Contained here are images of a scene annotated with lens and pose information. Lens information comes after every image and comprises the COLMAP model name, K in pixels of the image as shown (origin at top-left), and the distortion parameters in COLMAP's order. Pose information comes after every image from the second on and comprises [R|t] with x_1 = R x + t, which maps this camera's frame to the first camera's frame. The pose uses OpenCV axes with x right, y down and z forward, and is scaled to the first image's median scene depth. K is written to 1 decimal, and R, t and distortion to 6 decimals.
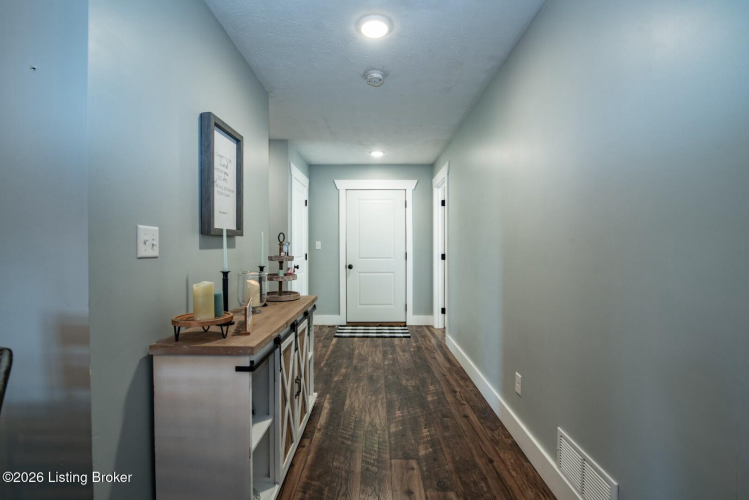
lens RADIAL K [[357.9, 0, 376.7], [0, 357.9, 248.9], [0, 0, 1]] dist [-0.012734, -0.001440]
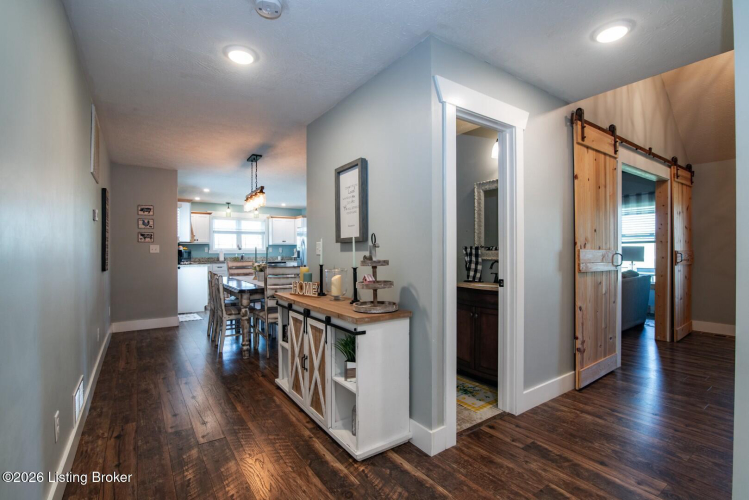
lens RADIAL K [[357.9, 0, 376.4], [0, 357.9, 252.9], [0, 0, 1]] dist [-0.012734, -0.001440]
pose [[-0.831939, 0.004244, -0.554850, 0.256633], [0.000556, 0.999977, 0.006815, -0.004378], [0.554866, 0.005362, -0.831922, 2.145888]]
